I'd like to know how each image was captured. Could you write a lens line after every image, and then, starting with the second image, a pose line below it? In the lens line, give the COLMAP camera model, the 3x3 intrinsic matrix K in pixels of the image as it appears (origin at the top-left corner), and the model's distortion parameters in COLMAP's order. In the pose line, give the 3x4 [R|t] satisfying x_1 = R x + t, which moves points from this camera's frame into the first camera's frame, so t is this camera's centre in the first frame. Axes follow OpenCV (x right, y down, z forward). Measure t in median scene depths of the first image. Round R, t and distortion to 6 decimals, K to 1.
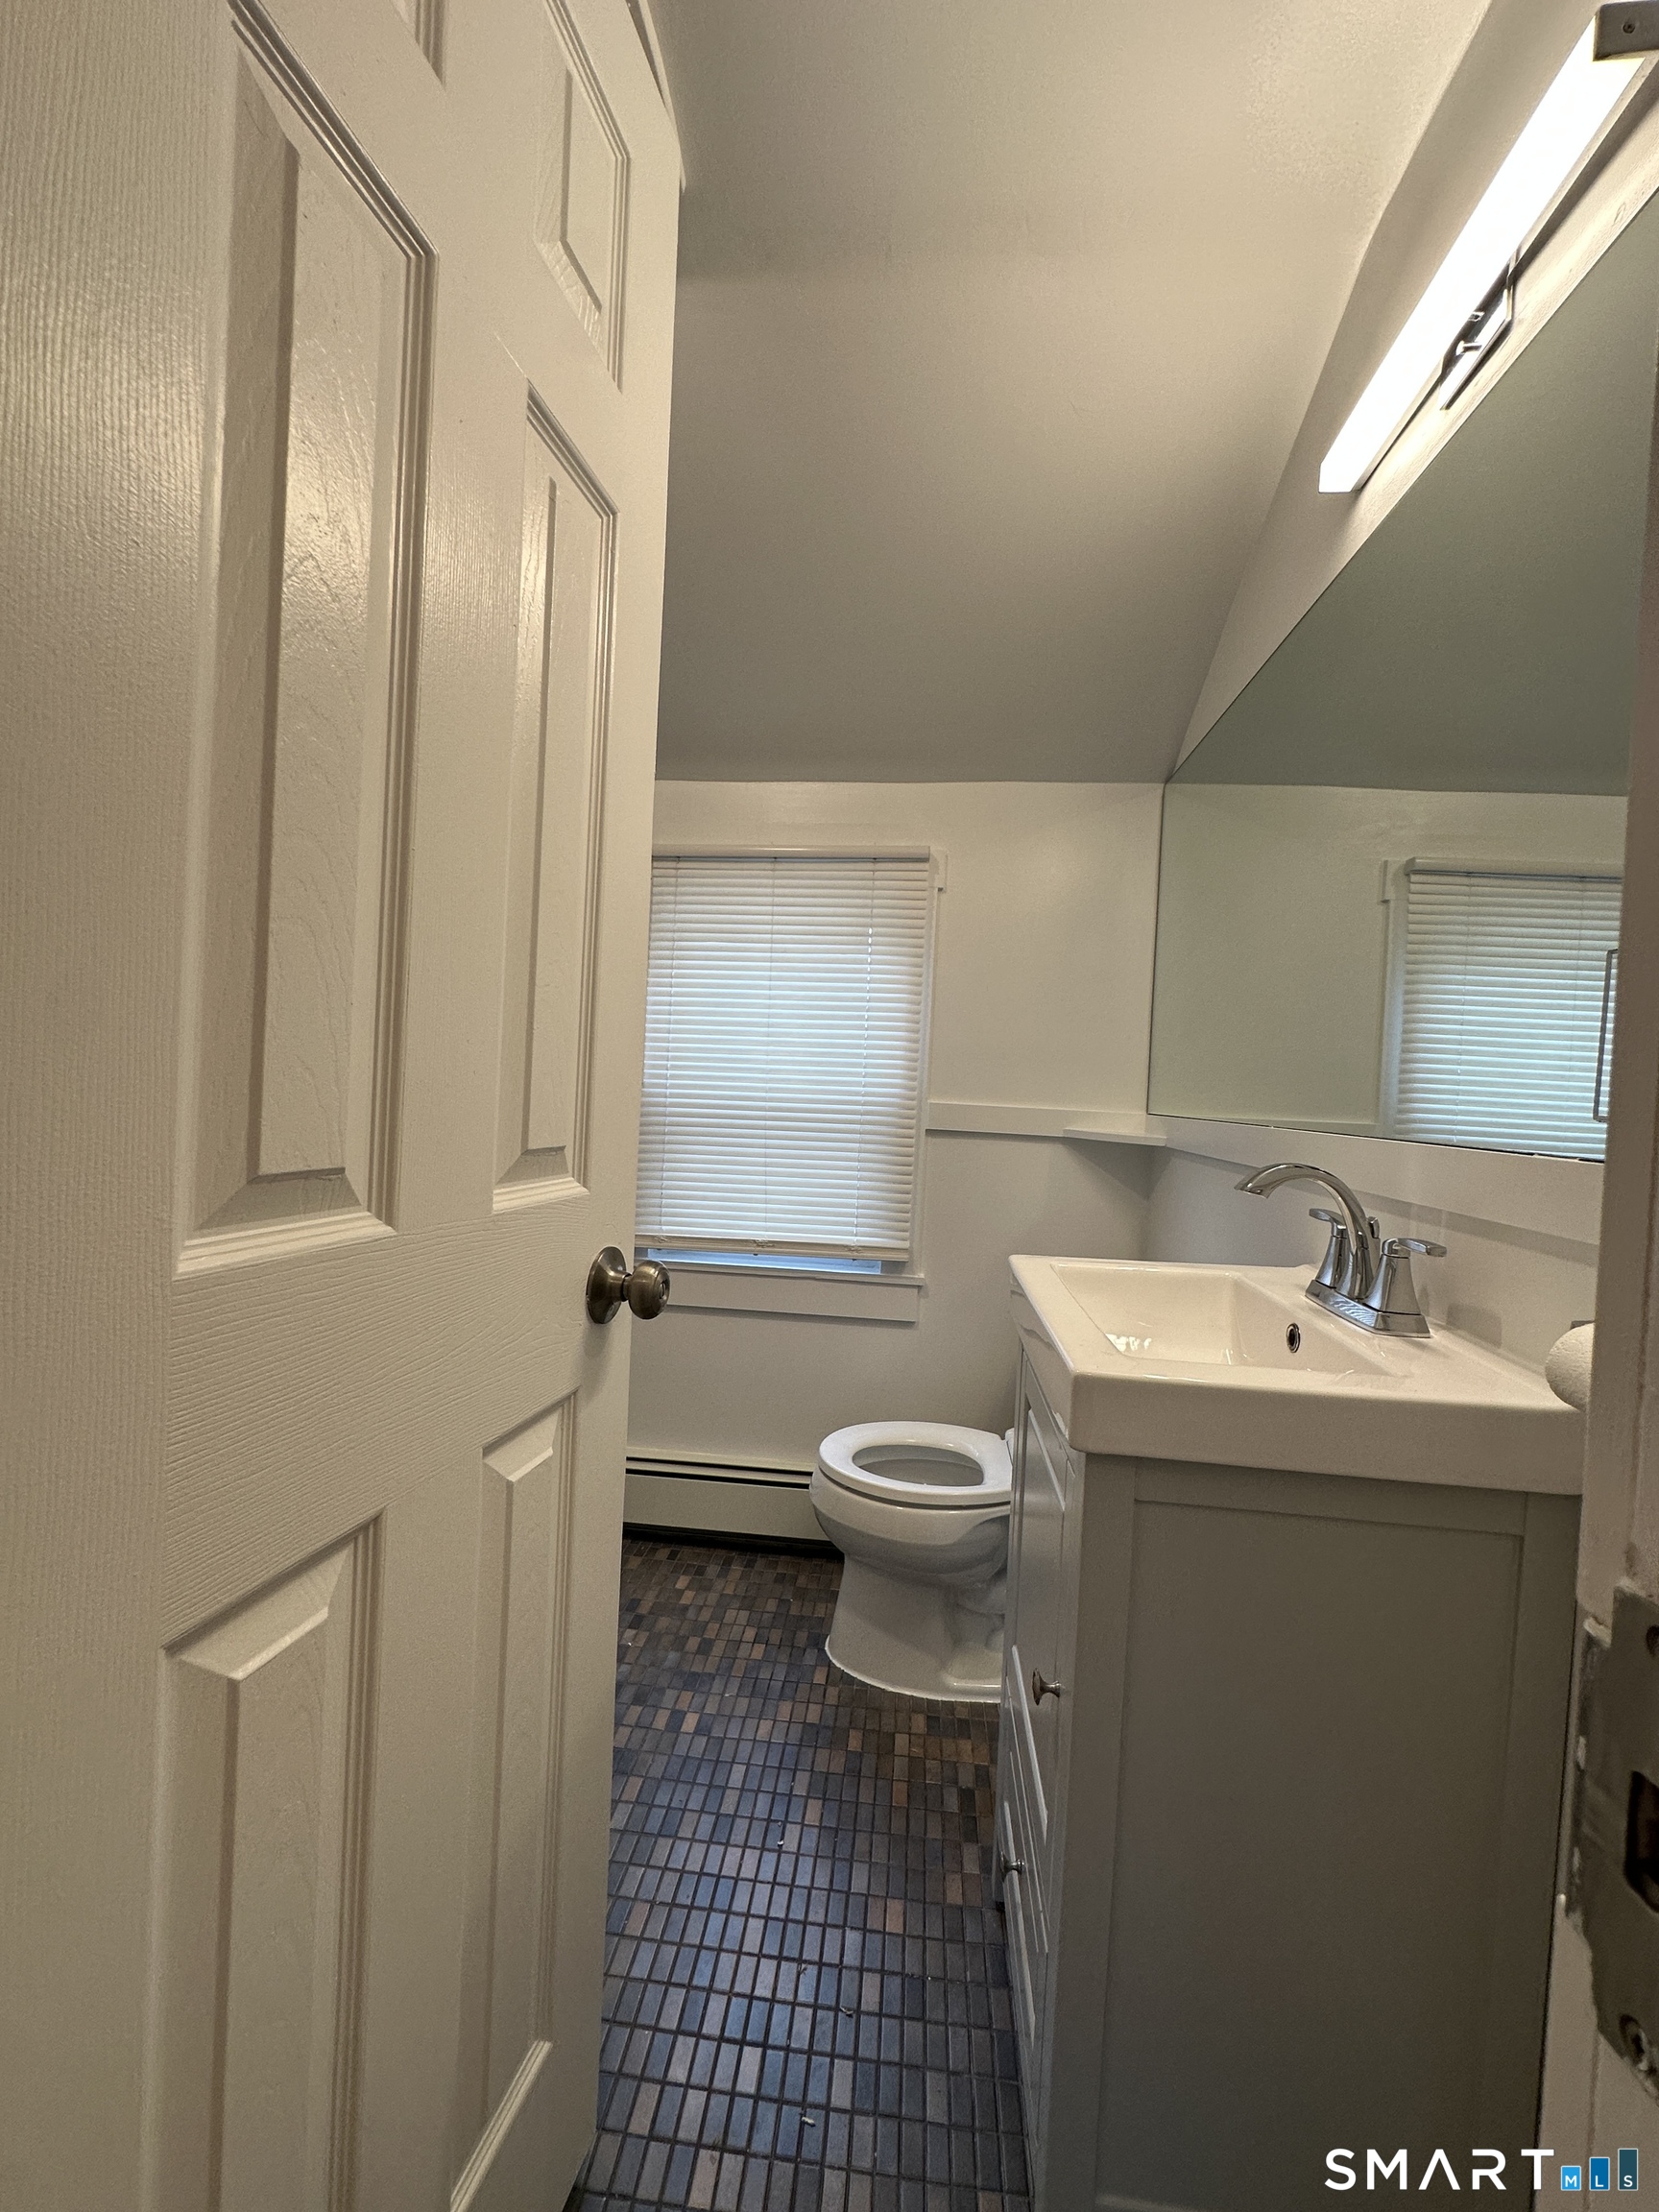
lens RADIAL K [[888.7, 0, 833.4], [0, 888.7, 1104.3], [0, 0, 1]] dist [0.000448, 0.000145]
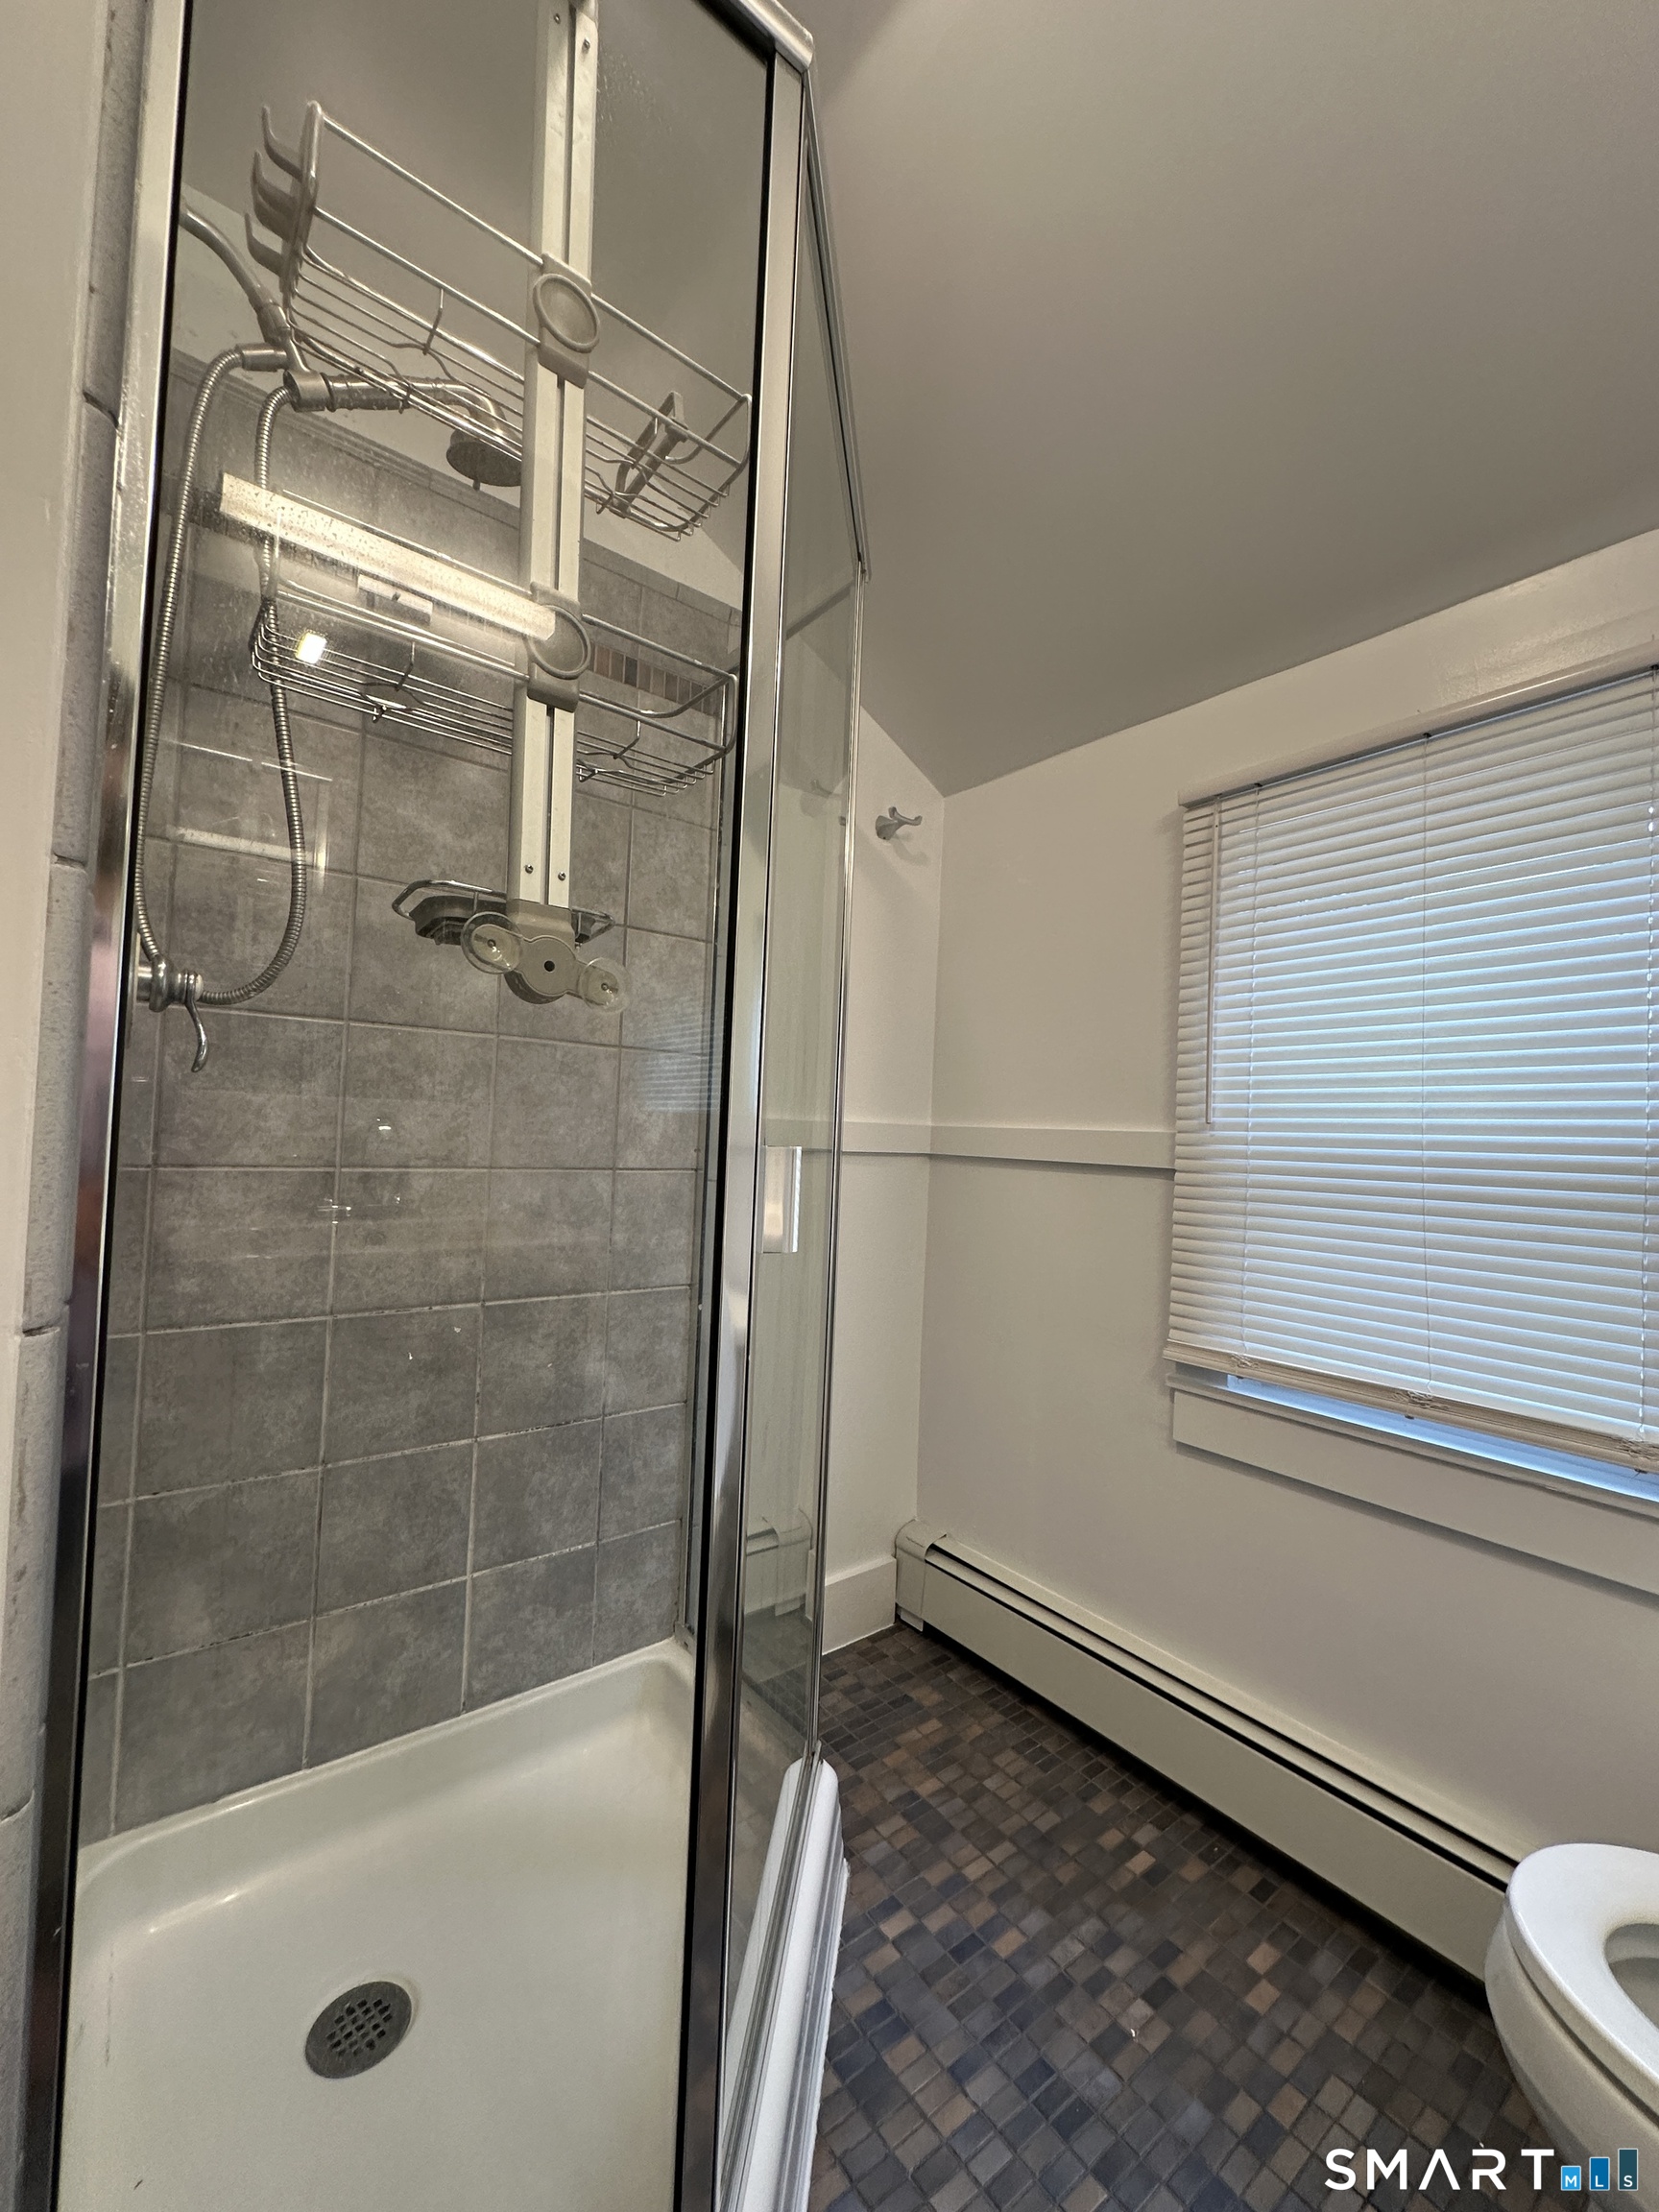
lens RADIAL K [[888.7, 0, 825.6], [0, 888.7, 1110.1], [0, 0, 1]] dist [0.000448, 0.000145]
pose [[0.694391, -0.035209, -0.718736, 0.072594], [-0.027862, 0.996738, -0.075746, 0.026957], [0.719059, 0.072623, 0.691144, 0.333002]]
